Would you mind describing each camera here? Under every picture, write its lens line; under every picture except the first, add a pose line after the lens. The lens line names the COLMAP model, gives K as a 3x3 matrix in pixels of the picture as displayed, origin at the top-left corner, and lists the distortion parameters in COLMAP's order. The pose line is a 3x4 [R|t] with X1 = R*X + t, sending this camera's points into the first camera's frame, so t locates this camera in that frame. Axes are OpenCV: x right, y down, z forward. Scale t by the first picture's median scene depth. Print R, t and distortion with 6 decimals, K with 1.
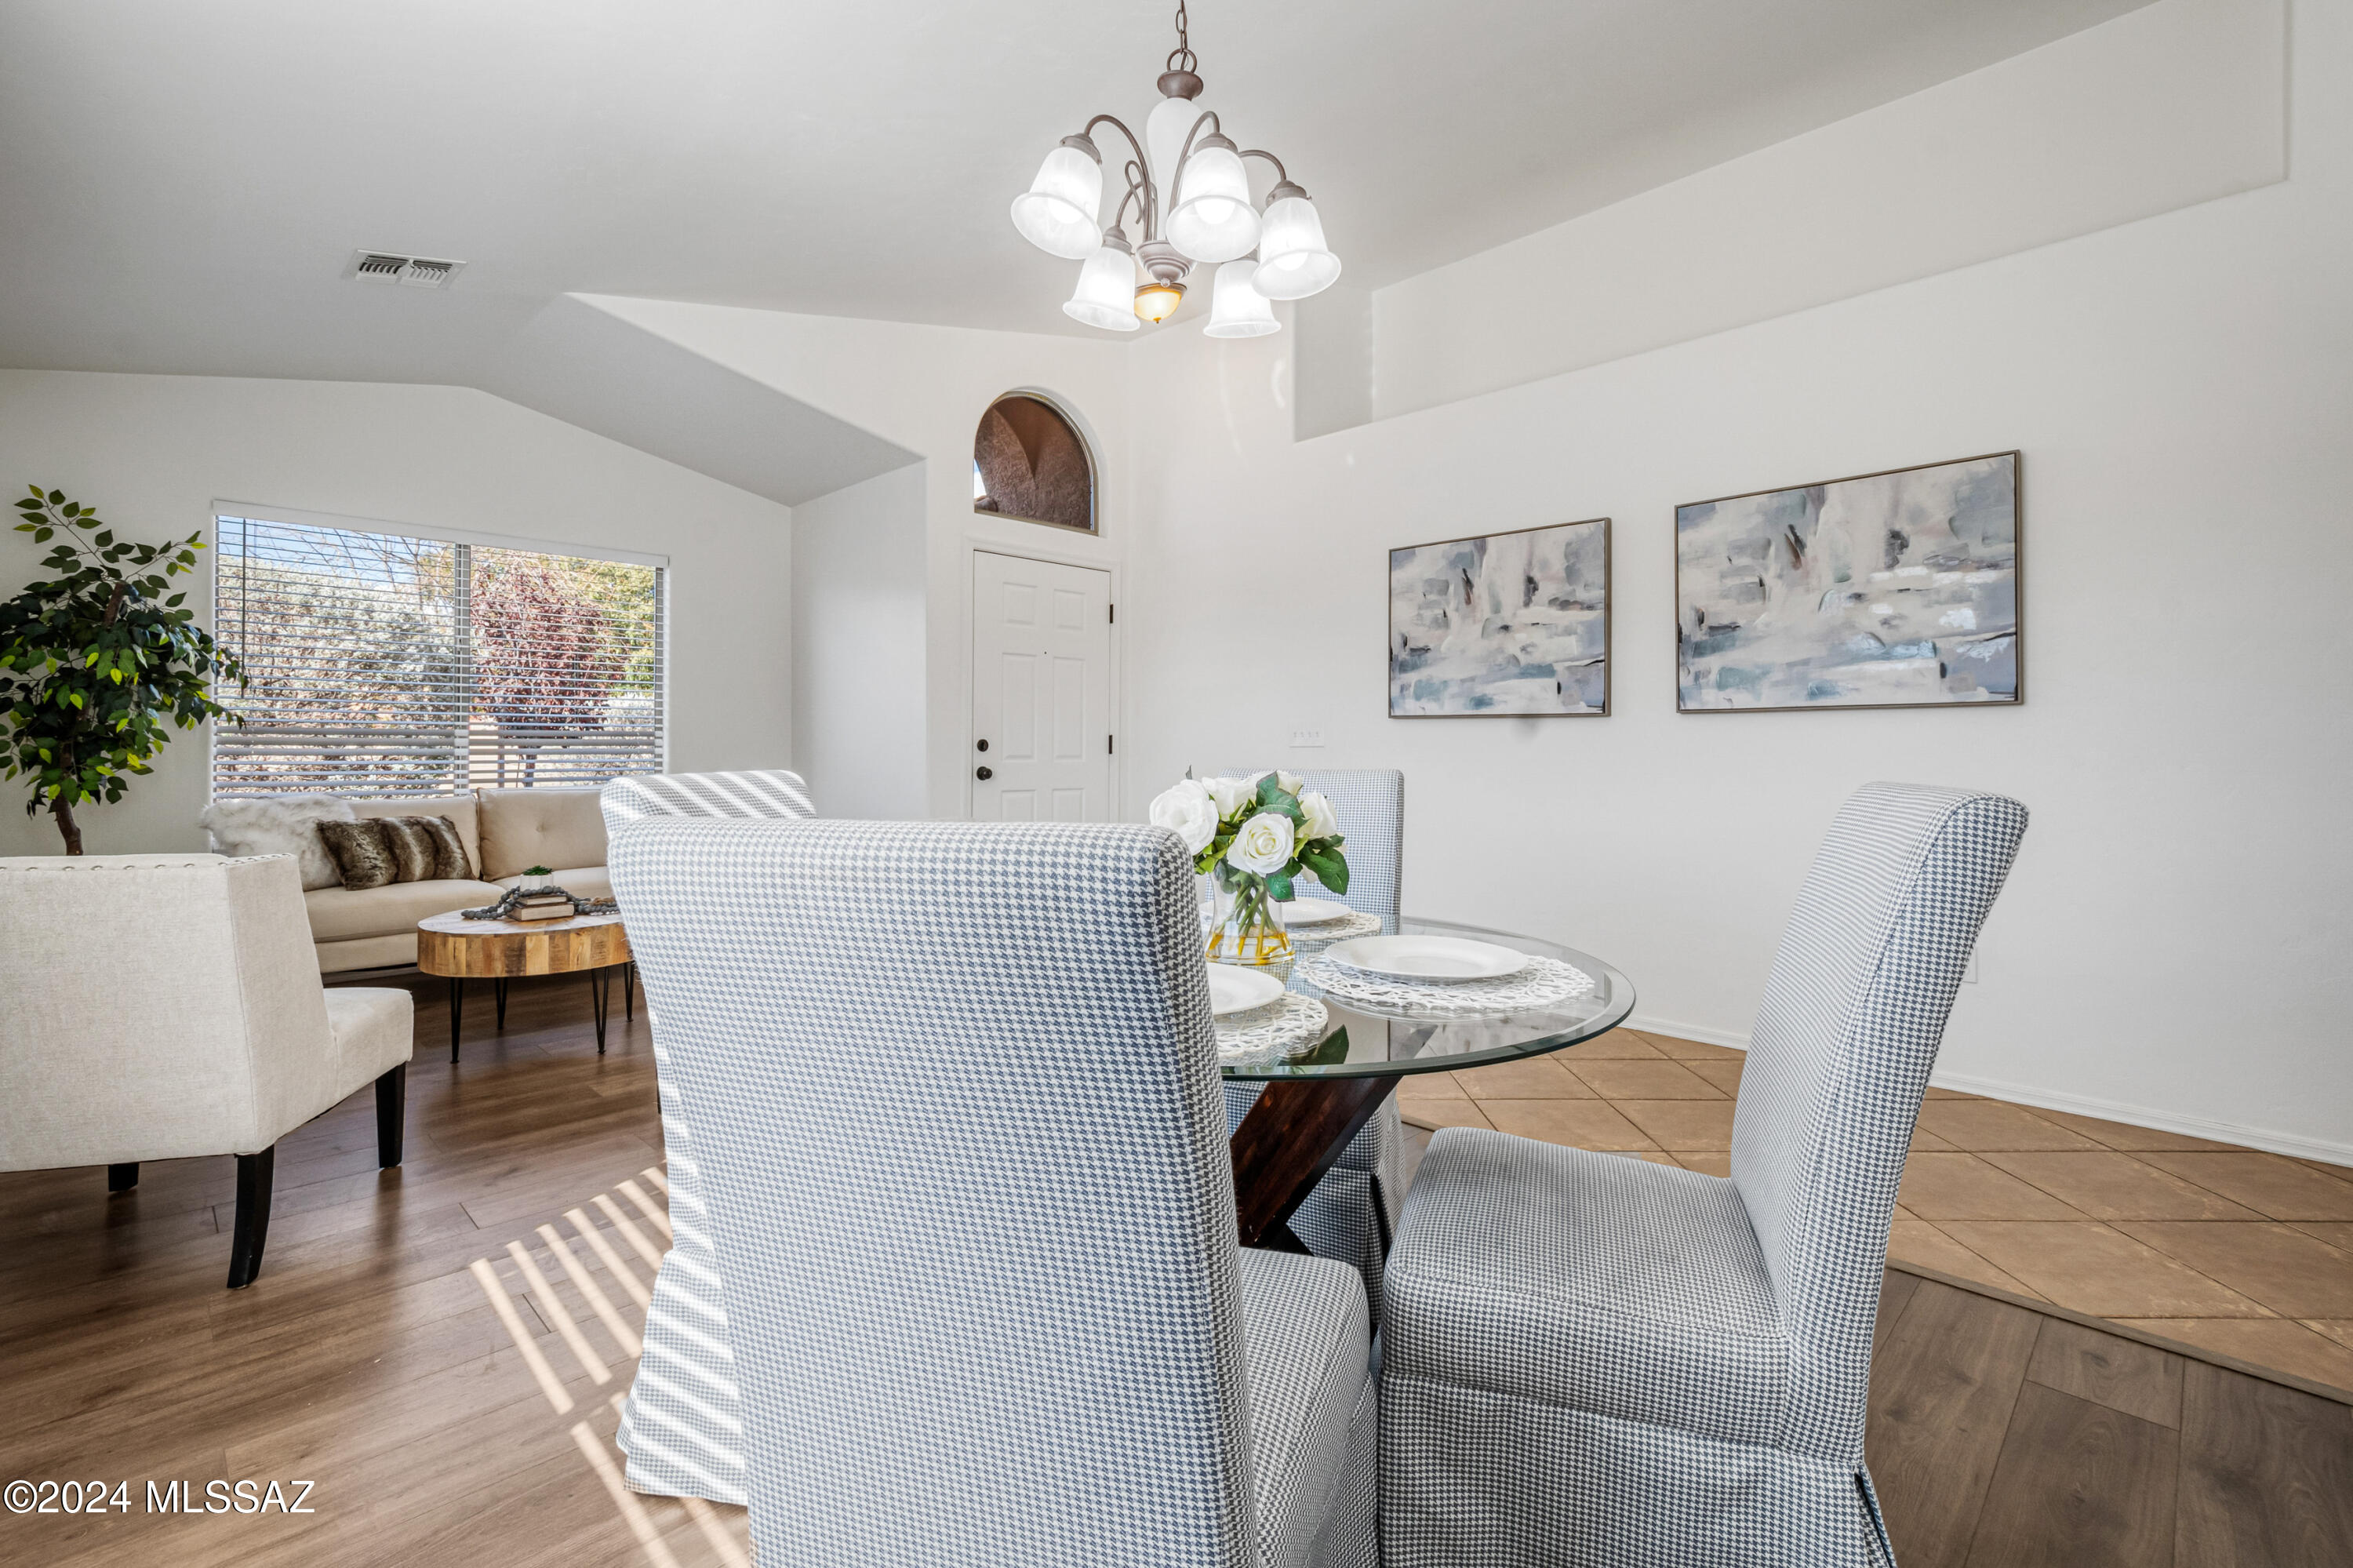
lens RADIAL K [[1033.3, 0, 1180.4], [0, 1033.3, 773.2], [0, 0, 1]] dist [0.000643, -0.000525]
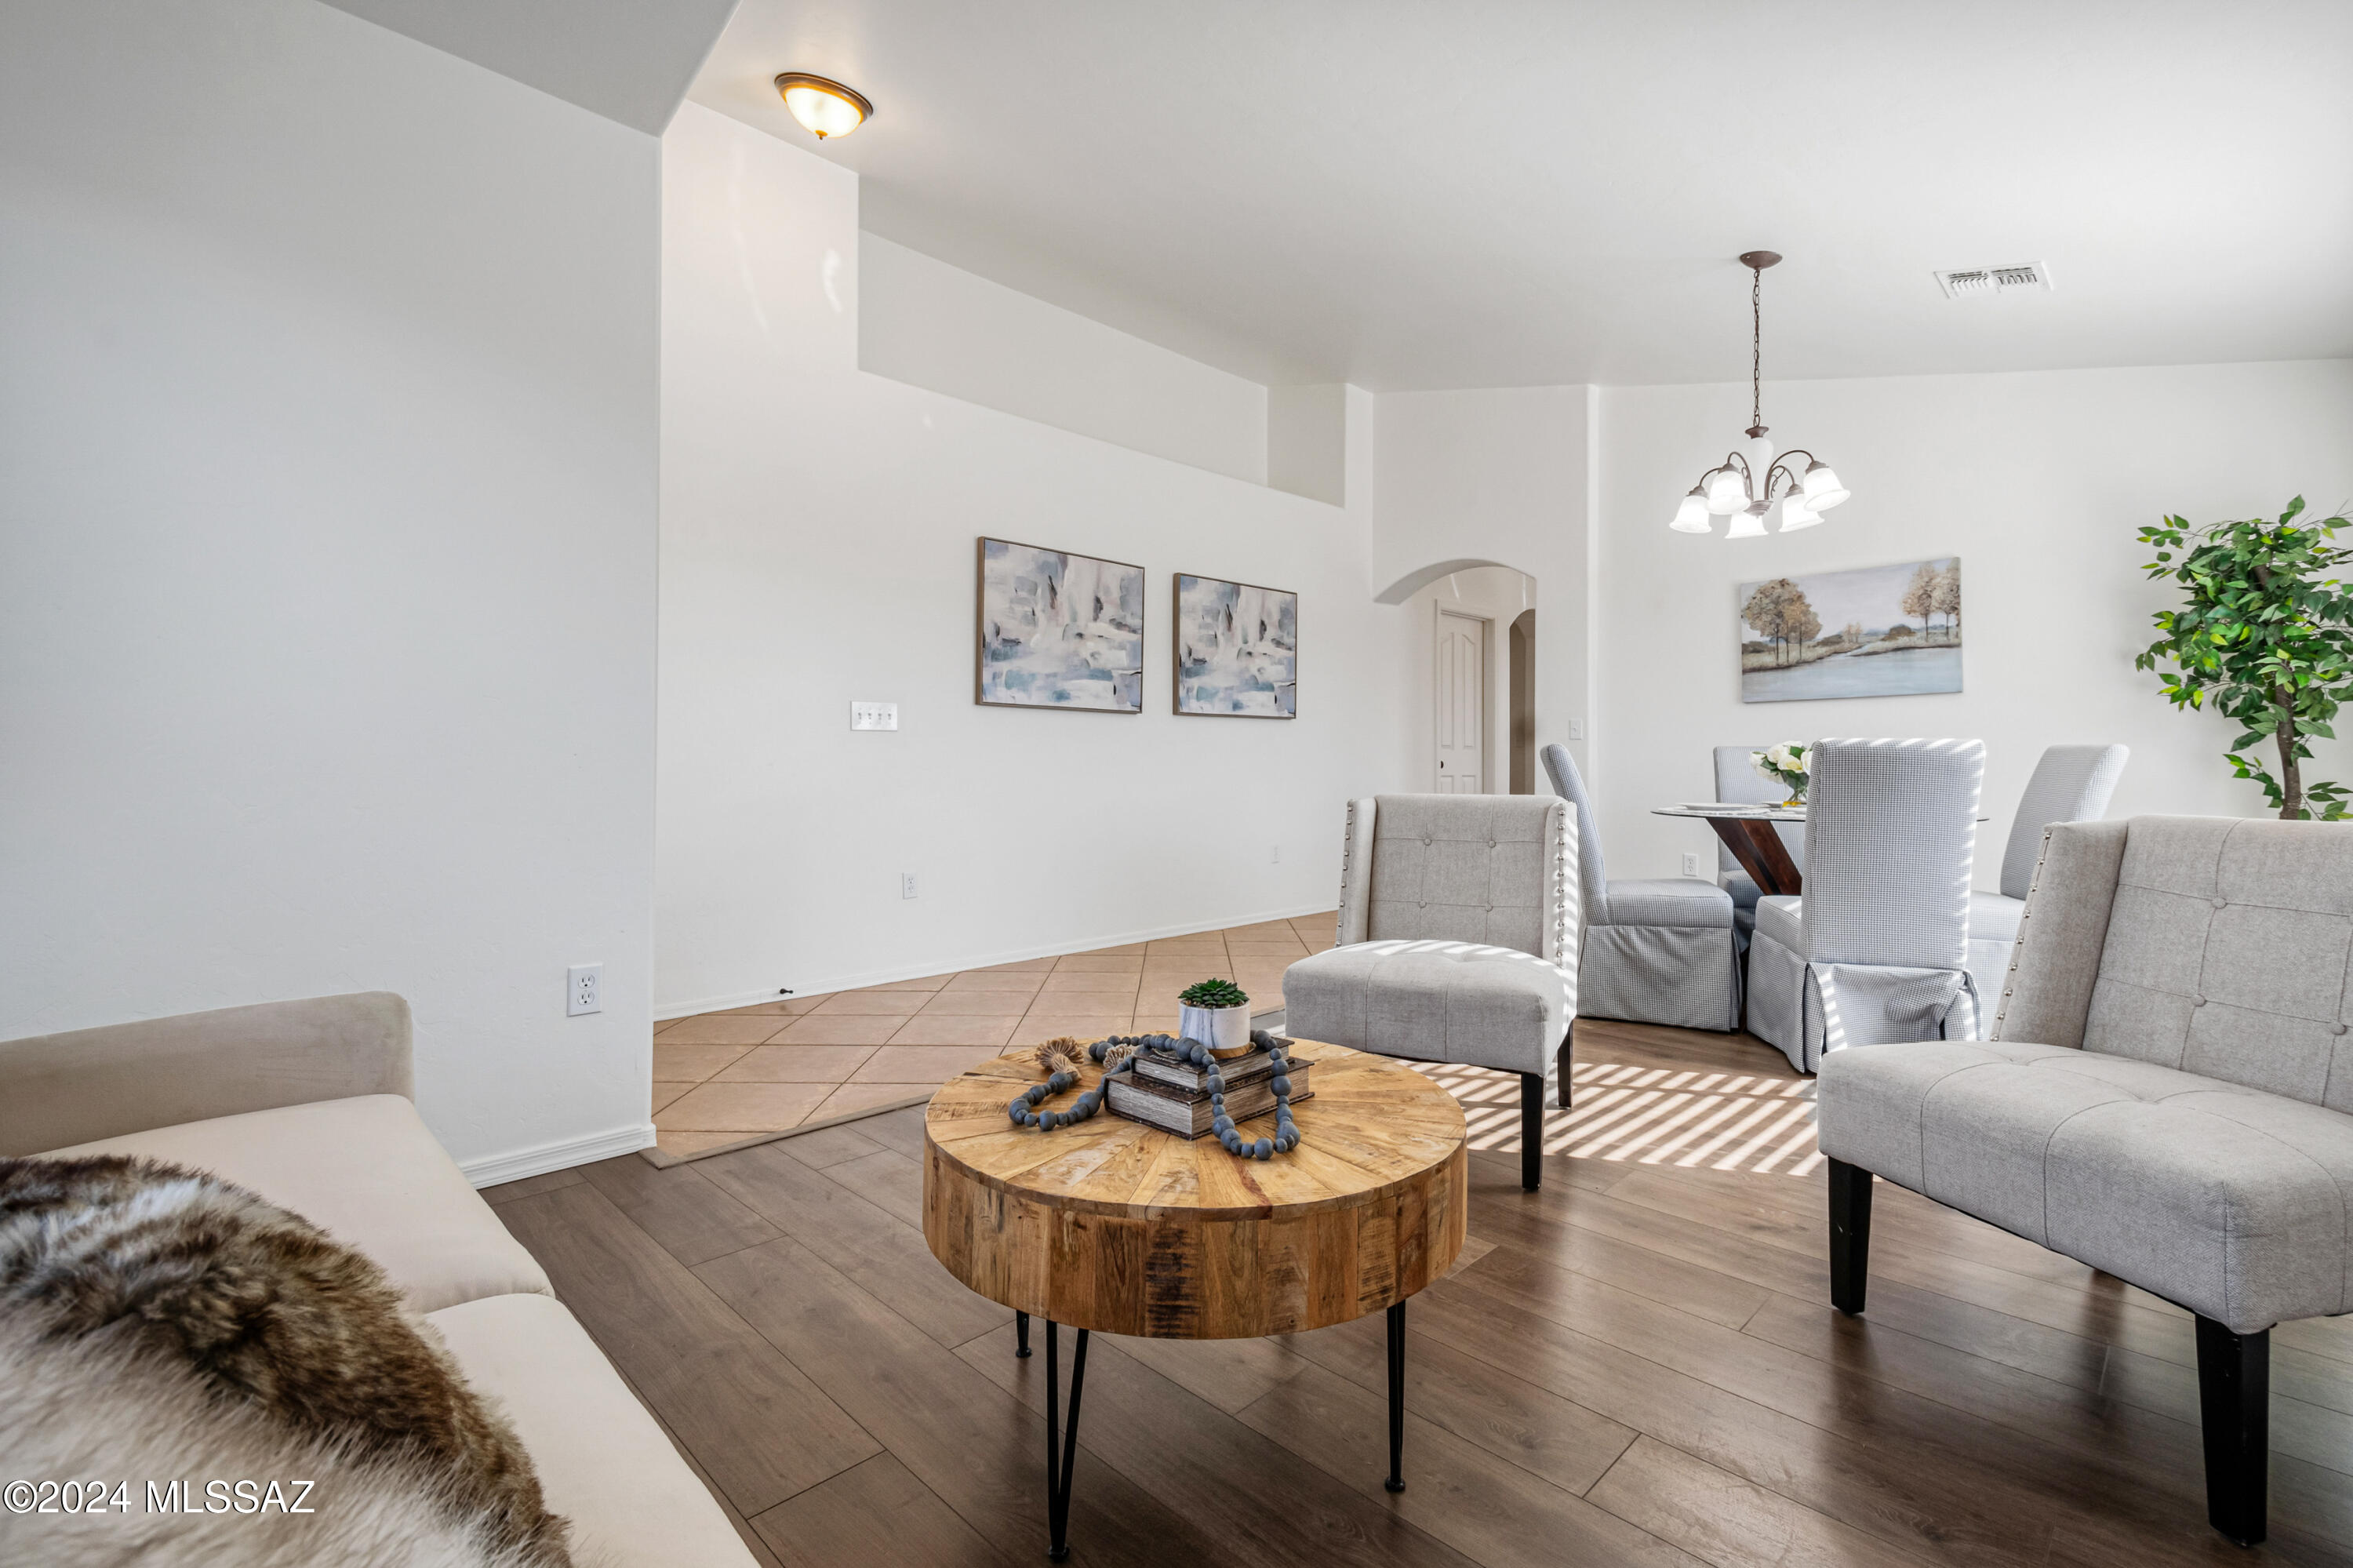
lens RADIAL K [[1050.2, 0, 1175.2], [0, 1050.2, 769.1], [0, 0, 1]] dist [-0.026653, 0.000185]
pose [[0.007400, -0.031949, 0.999462, -0.913106], [-0.000022, 0.999489, 0.031950, -0.025099], [-0.999973, -0.000259, 0.007396, 0.892607]]
